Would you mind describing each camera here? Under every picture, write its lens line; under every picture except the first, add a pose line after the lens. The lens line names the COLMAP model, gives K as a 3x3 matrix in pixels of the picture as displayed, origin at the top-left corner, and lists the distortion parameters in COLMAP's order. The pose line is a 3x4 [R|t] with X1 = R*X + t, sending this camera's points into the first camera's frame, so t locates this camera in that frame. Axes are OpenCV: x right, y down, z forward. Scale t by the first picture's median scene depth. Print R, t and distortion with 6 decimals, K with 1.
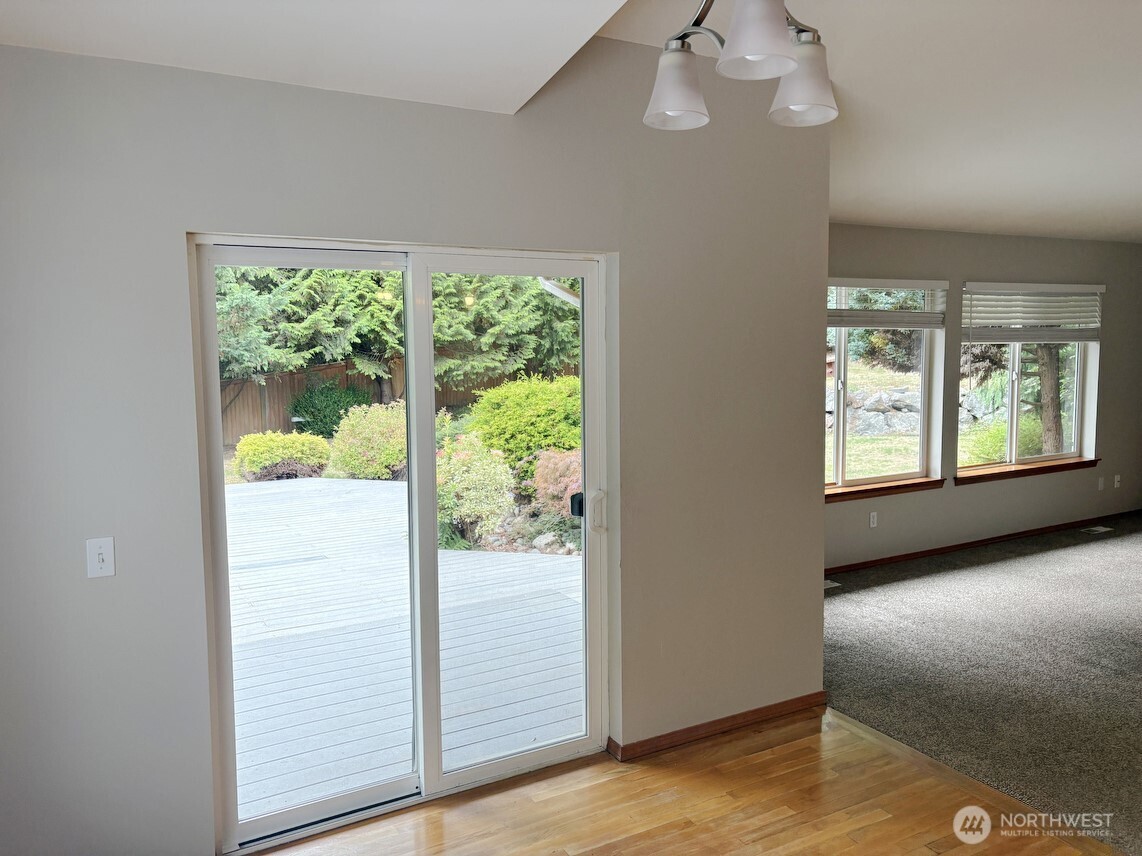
lens RADIAL K [[864.0, 0, 574.5], [0, 864.0, 423.5], [0, 0, 1]] dist [0.062425, -0.062759]
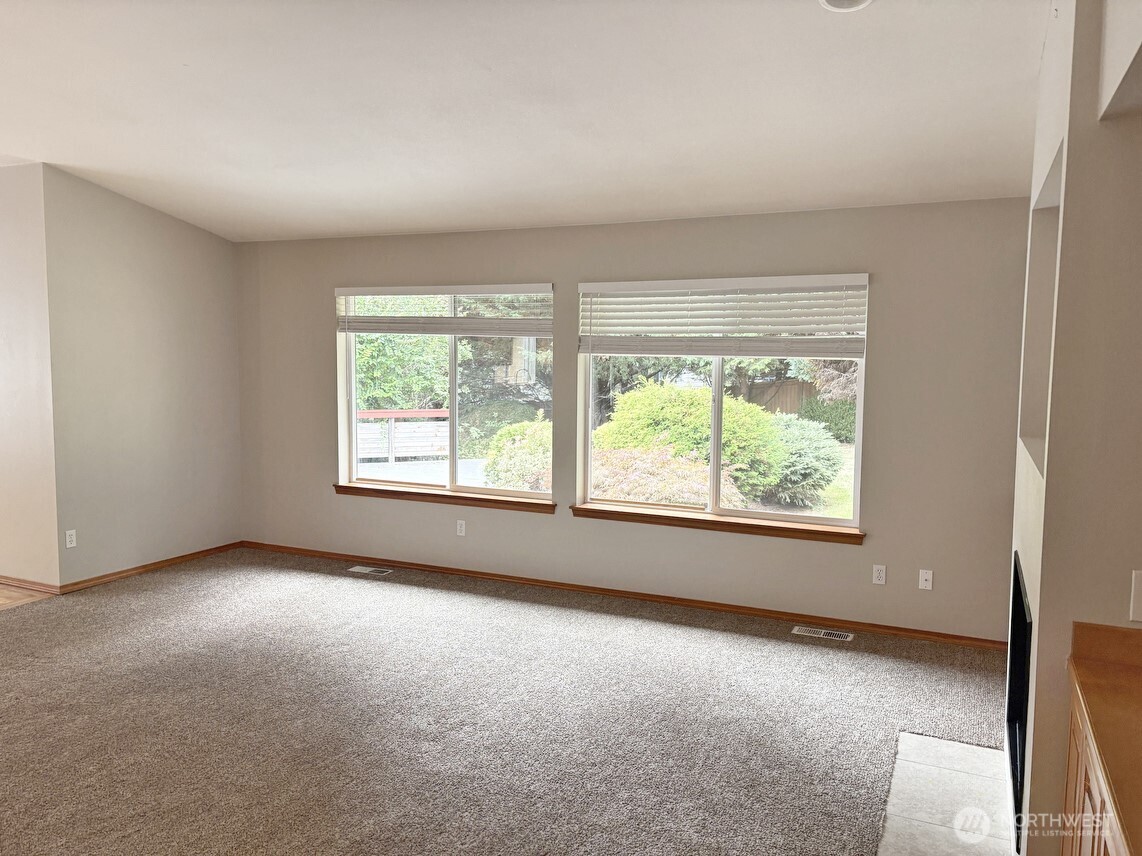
lens RADIAL K [[864.0, 0, 574.5], [0, 864.0, 423.5], [0, 0, 1]] dist [0.062425, -0.062759]
pose [[0.584331, 0.089096, -0.806610, 1.123552], [-0.092348, 0.994799, 0.042983, -0.058277], [0.806244, 0.049373, 0.589520, 0.482126]]
